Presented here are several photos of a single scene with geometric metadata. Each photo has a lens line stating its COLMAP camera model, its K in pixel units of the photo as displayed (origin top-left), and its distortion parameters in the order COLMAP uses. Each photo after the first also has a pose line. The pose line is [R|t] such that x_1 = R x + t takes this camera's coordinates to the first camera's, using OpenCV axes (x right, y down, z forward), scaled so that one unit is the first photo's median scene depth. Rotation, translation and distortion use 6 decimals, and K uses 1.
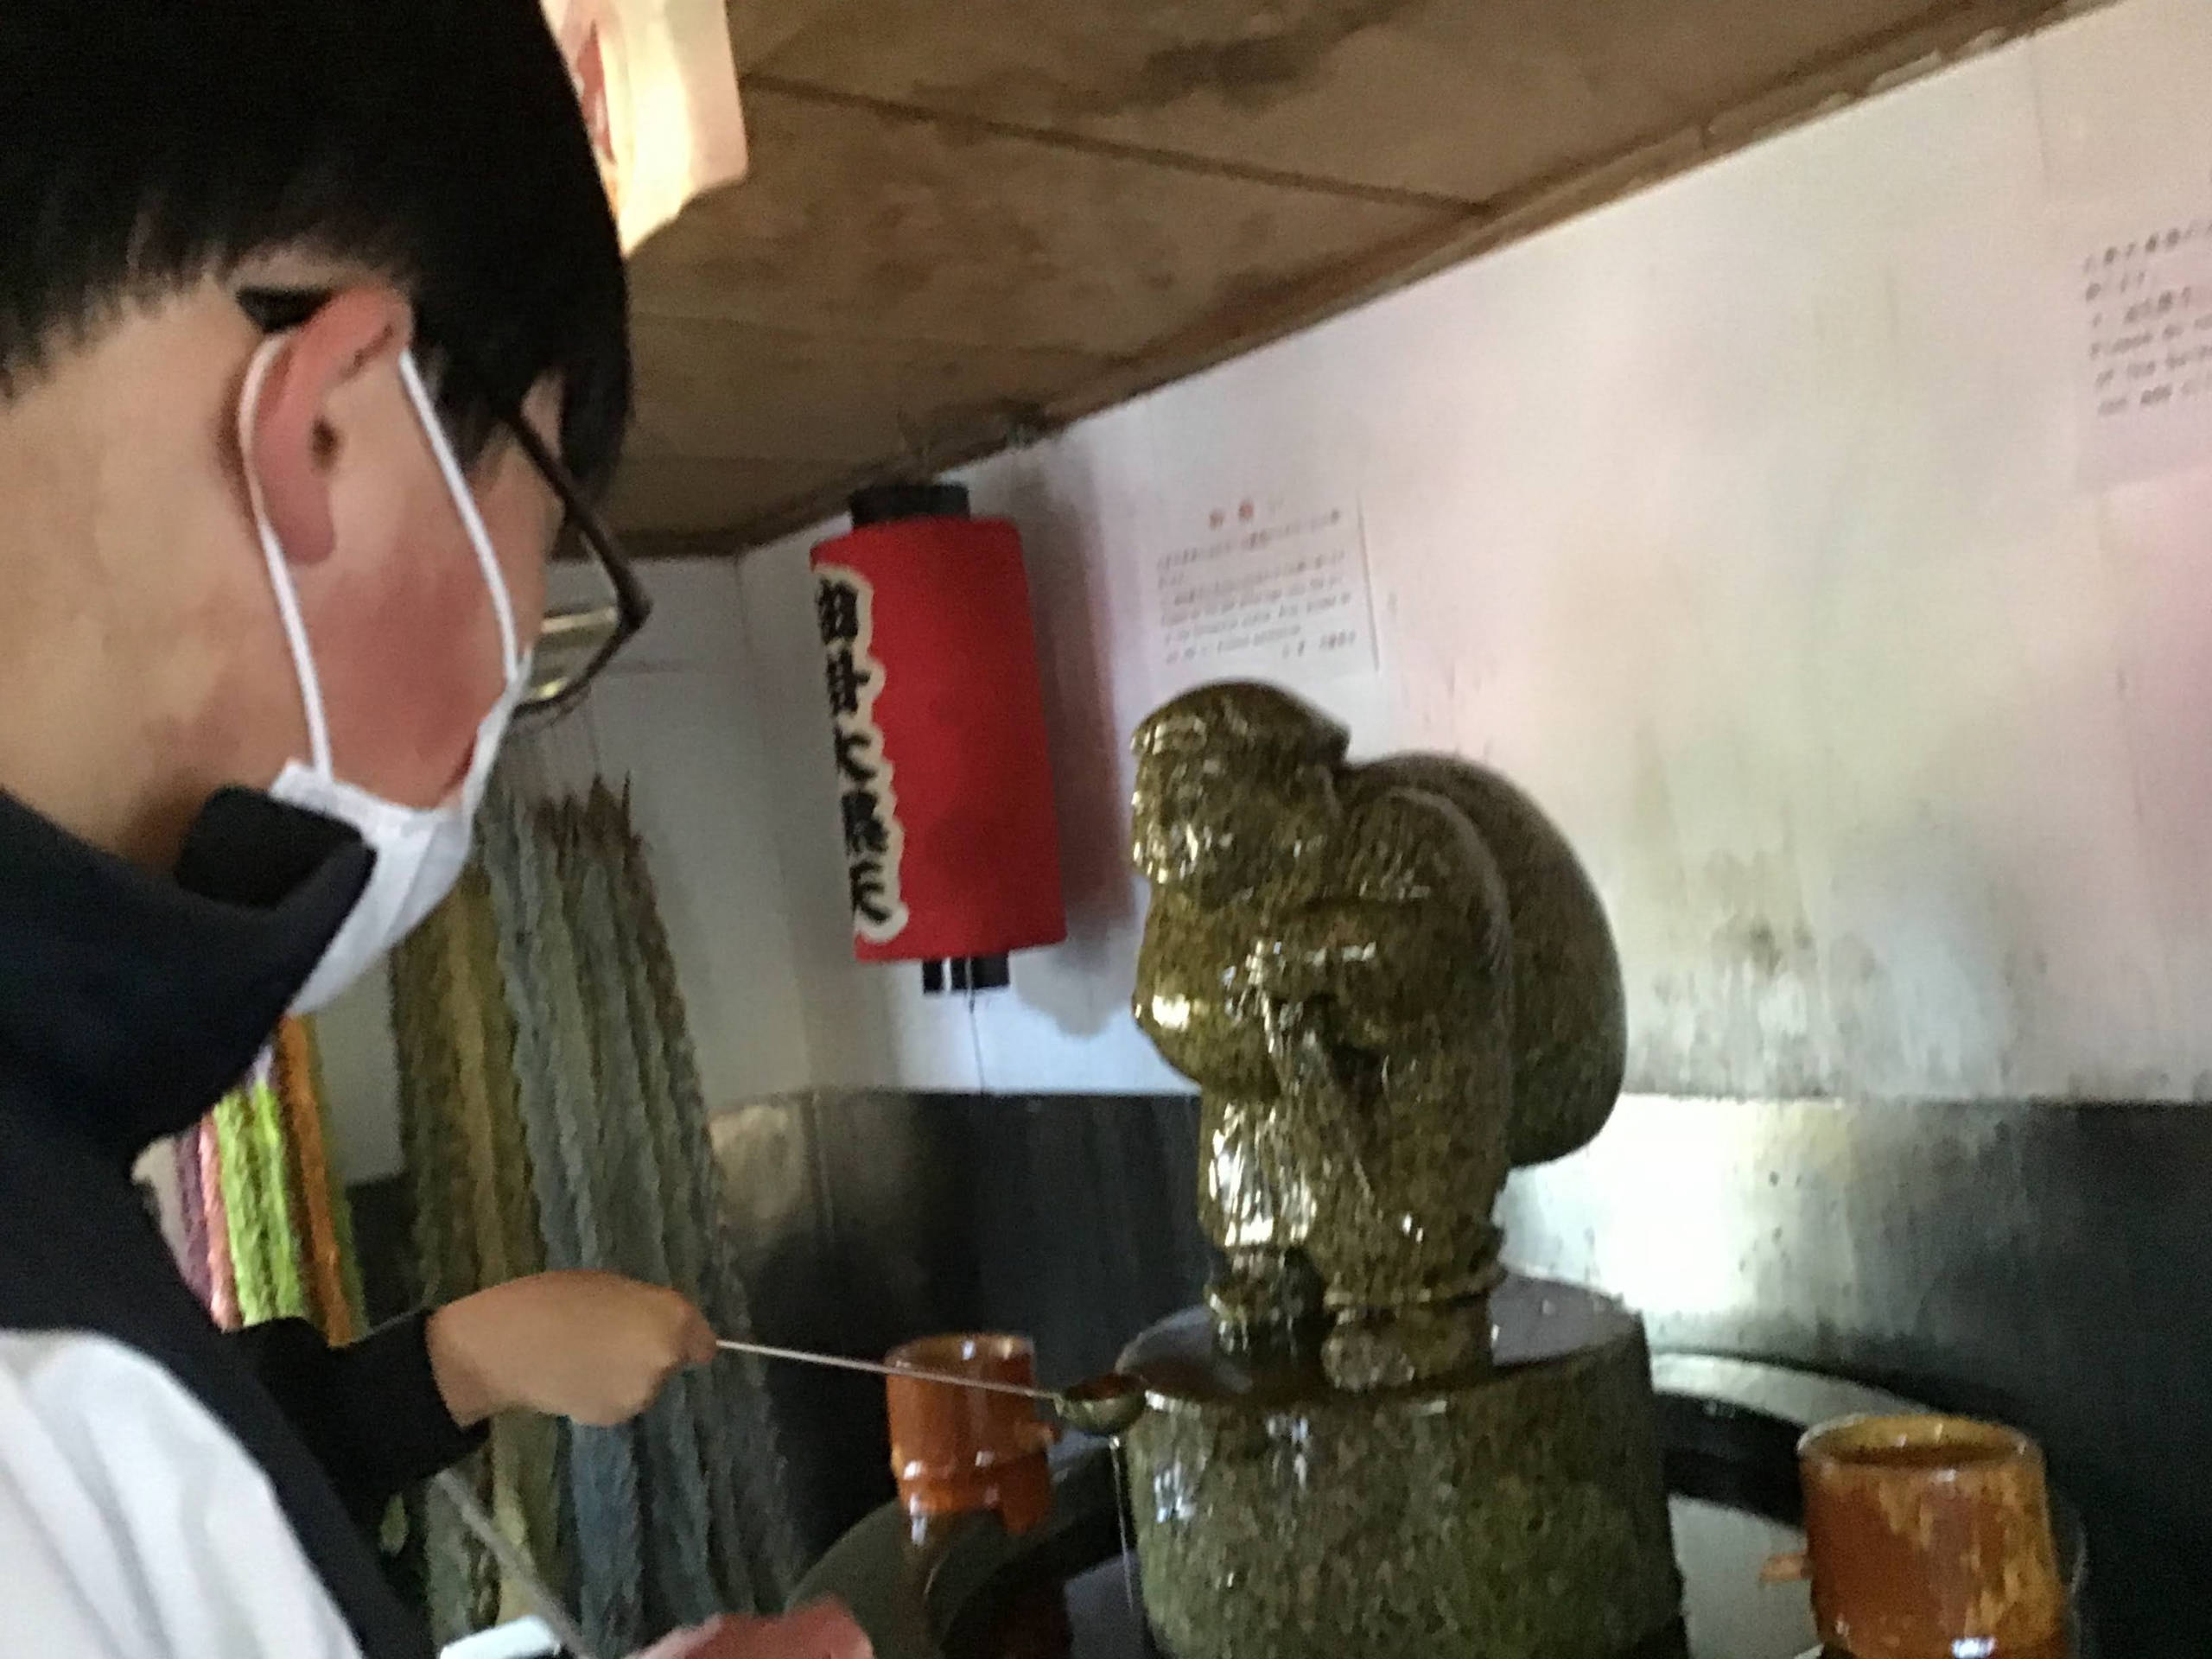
lens RADIAL K [[1991.4, 0, 1106.0], [0, 1991.4, 829.5], [0, 0, 1]] dist [0.089434, -0.136607]
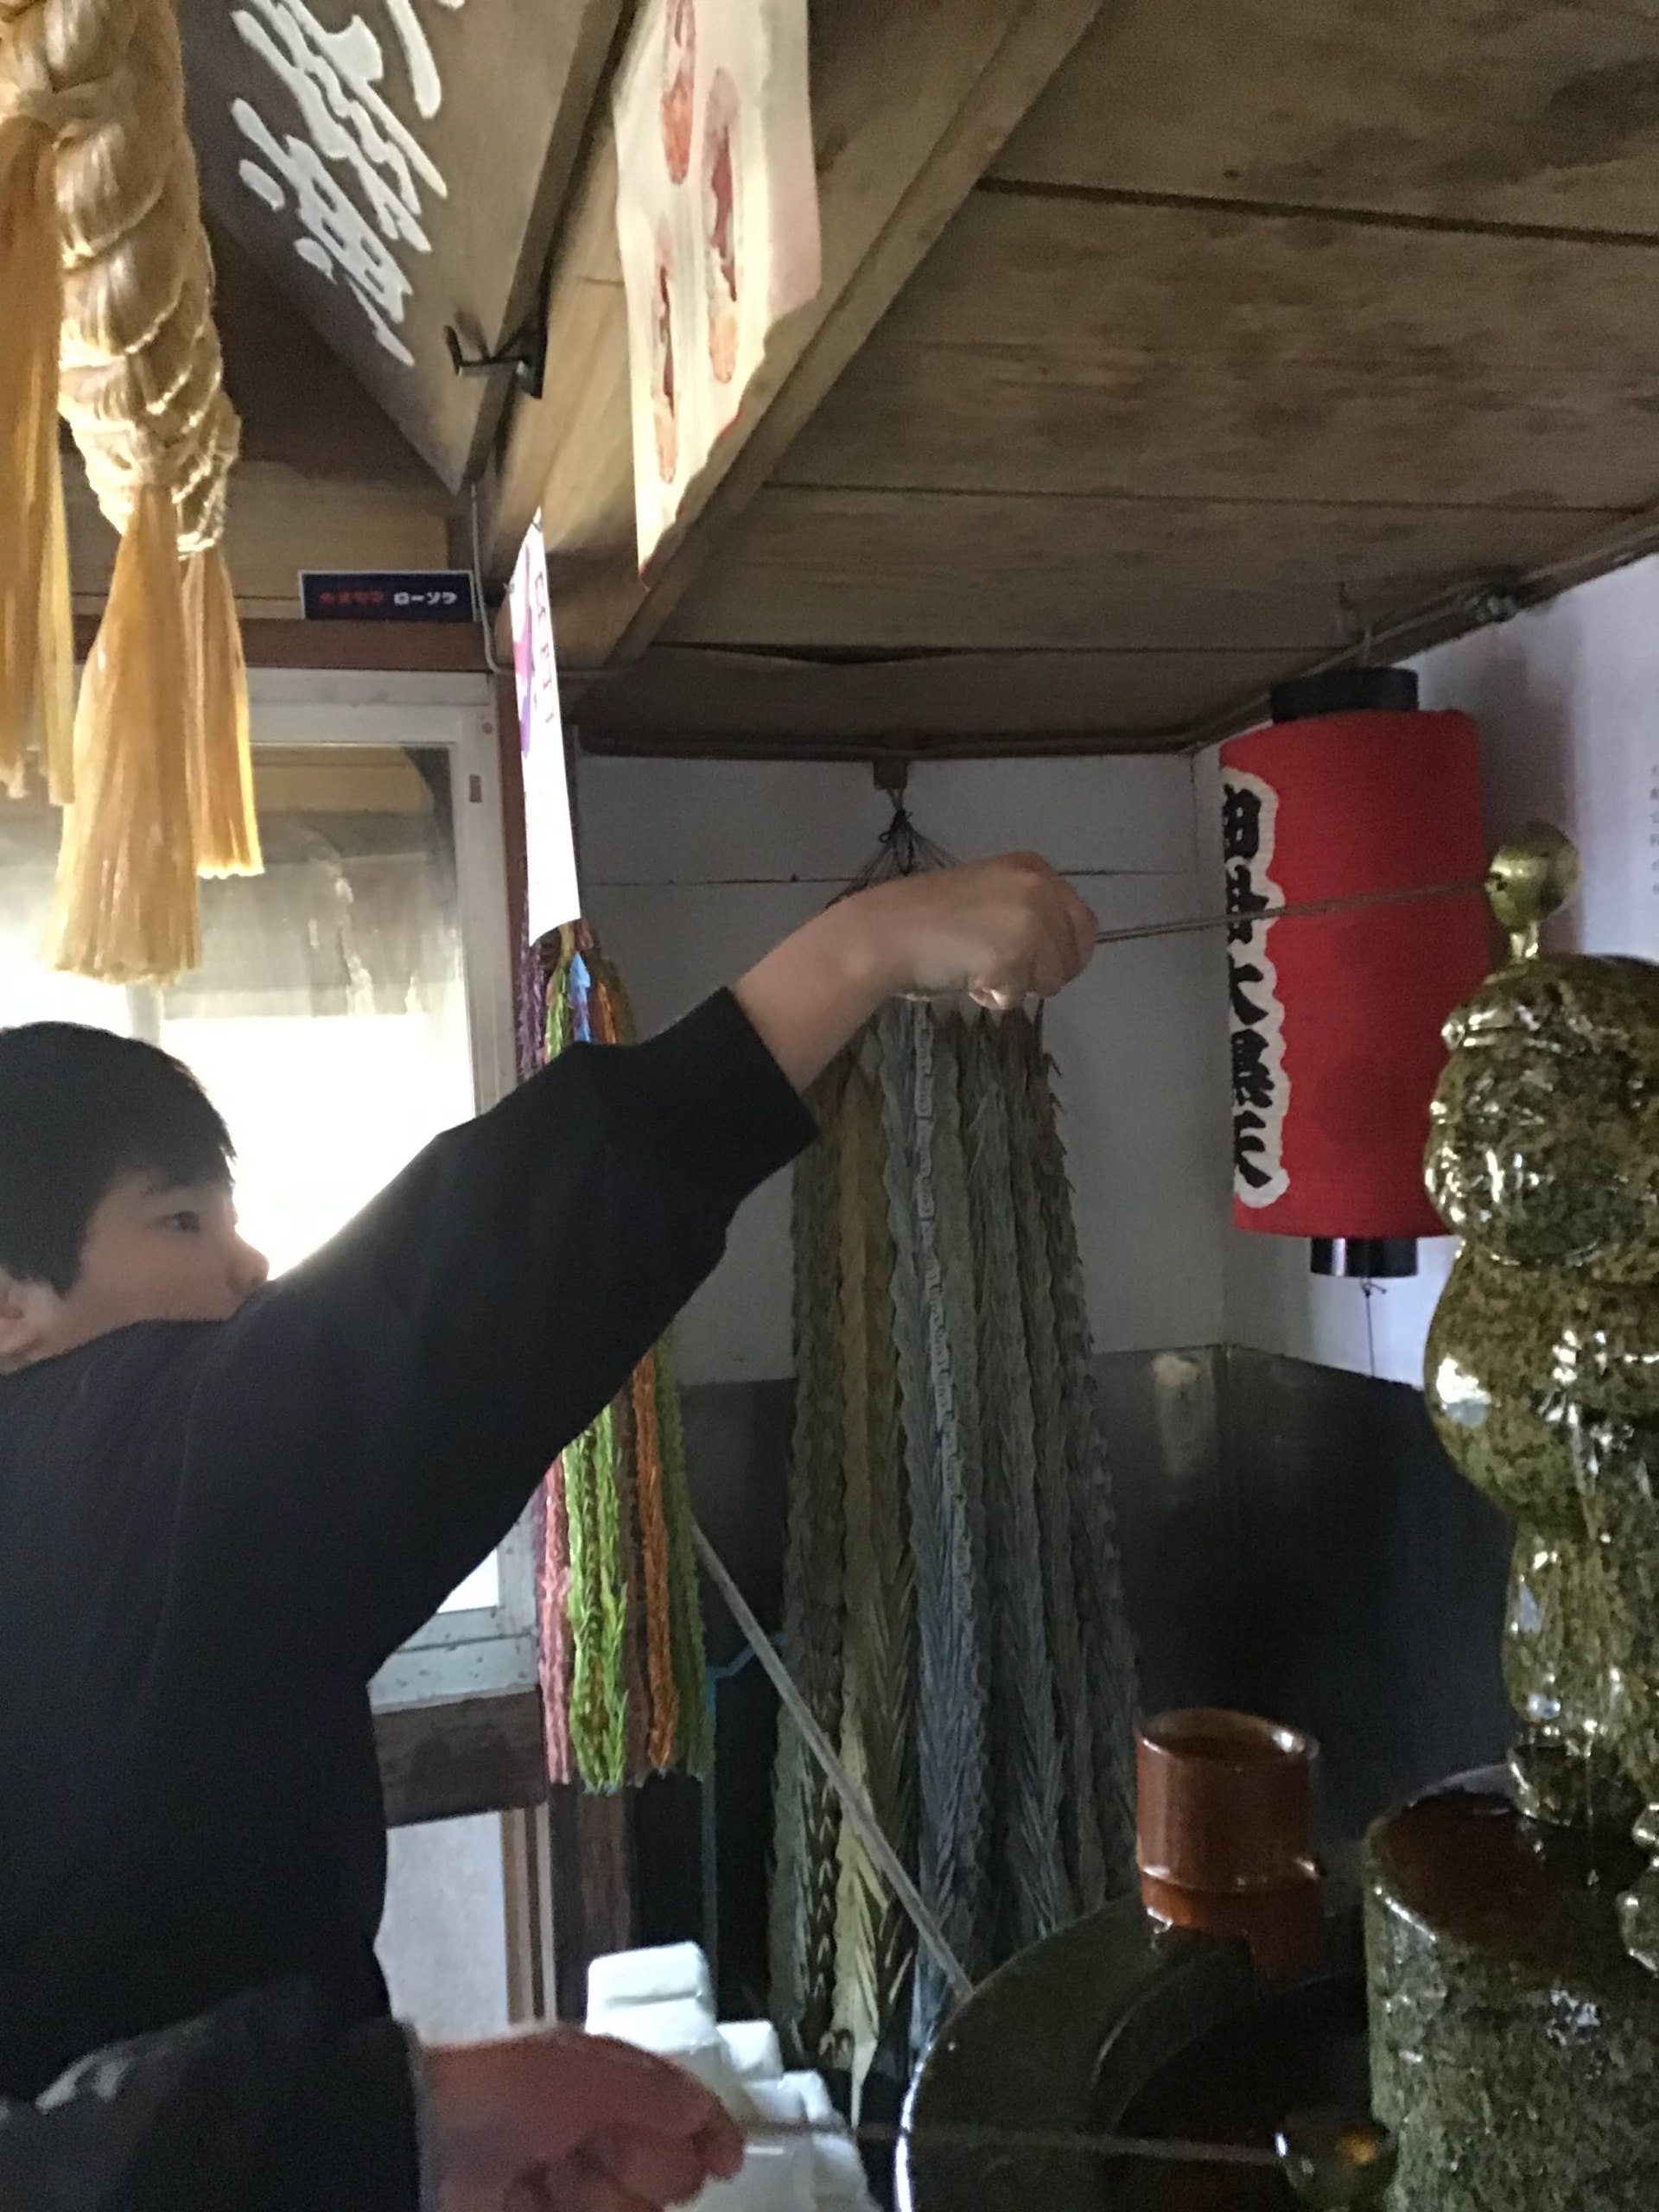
lens RADIAL K [[1991.4, 0, 829.5], [0, 1991.4, 1106.0], [0, 0, 1]] dist [0.089434, -0.136607]
pose [[0.903747, 0.084747, -0.419594, 0.079111], [-0.063597, 0.995911, 0.064168, -0.031691], [0.423316, -0.031306, 0.905441, 0.138388]]
